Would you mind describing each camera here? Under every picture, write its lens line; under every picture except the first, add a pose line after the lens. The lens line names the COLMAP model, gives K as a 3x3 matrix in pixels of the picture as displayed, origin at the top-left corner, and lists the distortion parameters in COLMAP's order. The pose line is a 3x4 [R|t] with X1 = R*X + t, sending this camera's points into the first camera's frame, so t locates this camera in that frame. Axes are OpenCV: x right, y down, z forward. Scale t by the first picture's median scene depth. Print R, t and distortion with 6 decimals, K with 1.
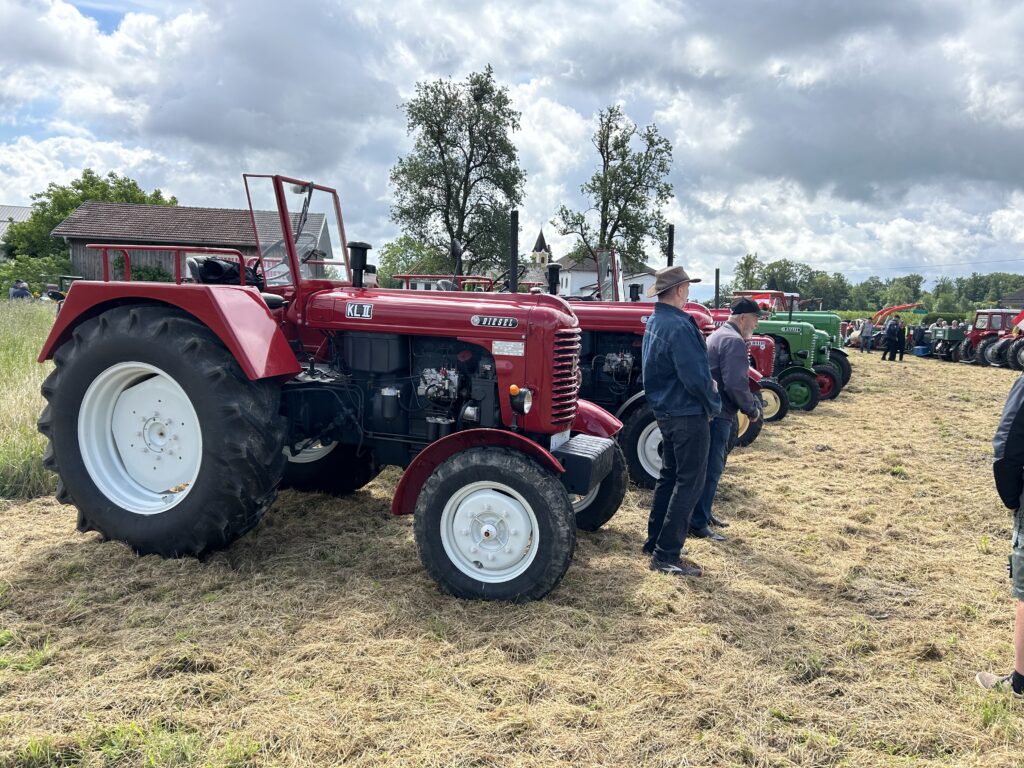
lens RADIAL K [[771.2, 0, 504.7], [0, 771.2, 376.3], [0, 0, 1]] dist [0.057951, -0.002516]
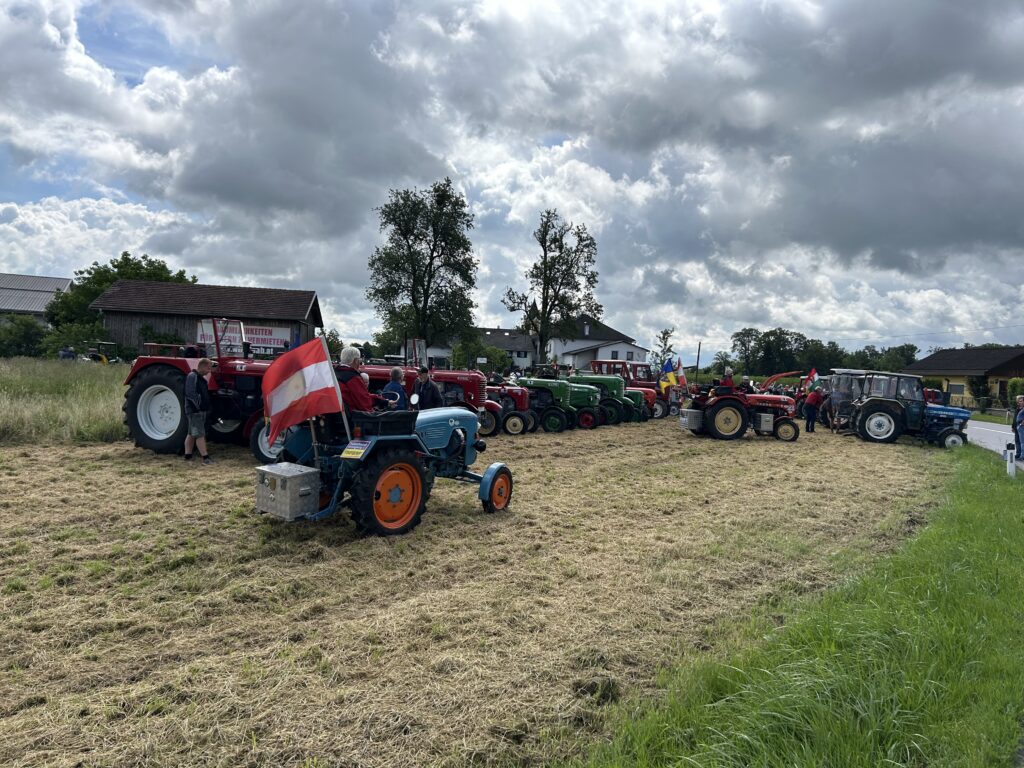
lens RADIAL K [[771.2, 0, 515.3], [0, 771.2, 393.3], [0, 0, 1]] dist [0.057951, -0.002516]
pose [[0.999873, 0.012161, -0.010254, 0.100576], [-0.012752, 0.998133, -0.059727, 0.019342], [0.009508, 0.059850, 0.998162, -0.214309]]
